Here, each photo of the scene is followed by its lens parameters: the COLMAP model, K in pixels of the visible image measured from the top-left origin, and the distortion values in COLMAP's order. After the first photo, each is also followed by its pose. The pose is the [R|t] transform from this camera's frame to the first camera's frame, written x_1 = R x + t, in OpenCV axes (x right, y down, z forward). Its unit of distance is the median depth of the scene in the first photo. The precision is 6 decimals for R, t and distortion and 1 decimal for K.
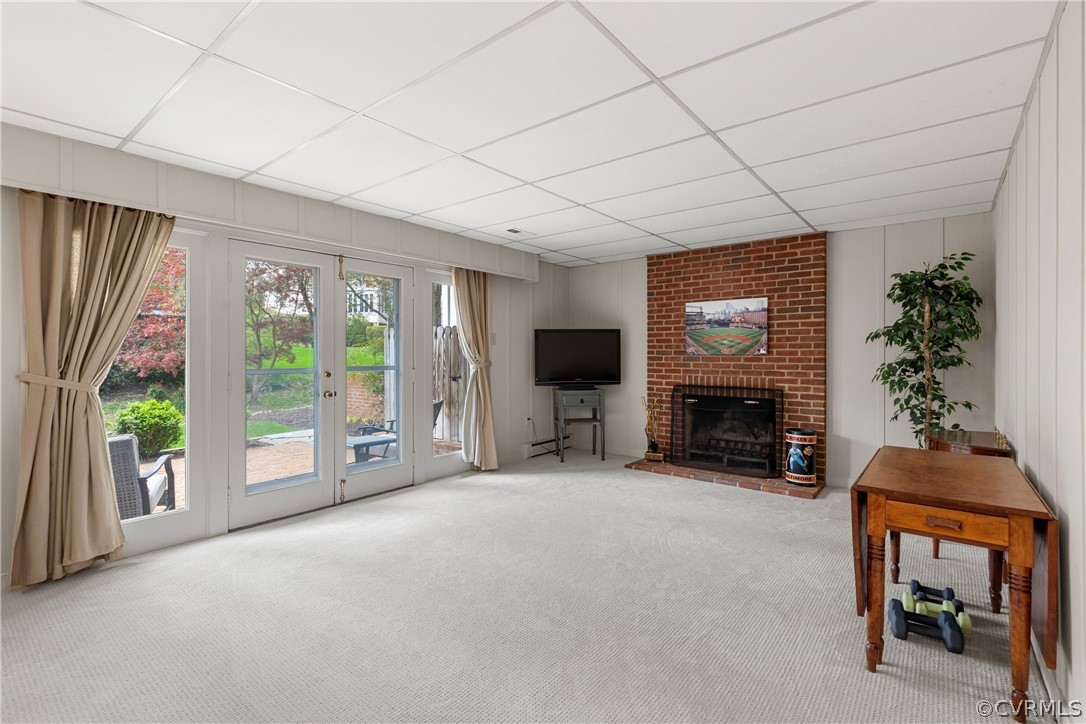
lens RADIAL K [[498.6, 0, 540.9], [0, 498.6, 356.0], [0, 0, 1]] dist [0.009969, -0.000868]
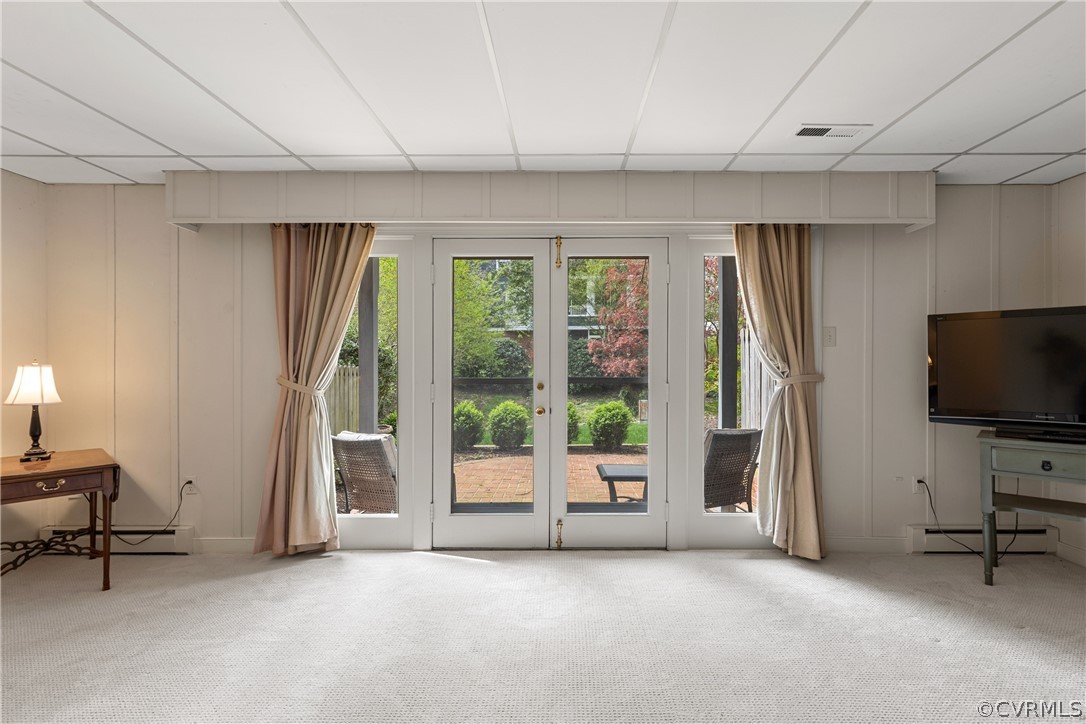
lens RADIAL K [[498.6, 0, 557.2], [0, 498.6, 367.5], [0, 0, 1]] dist [0.009969, -0.000868]
pose [[0.630338, 0.010596, -0.776249, 0.191294], [-0.004904, 0.999941, 0.009668, -0.001827], [0.776306, -0.002287, 0.630352, 0.445646]]
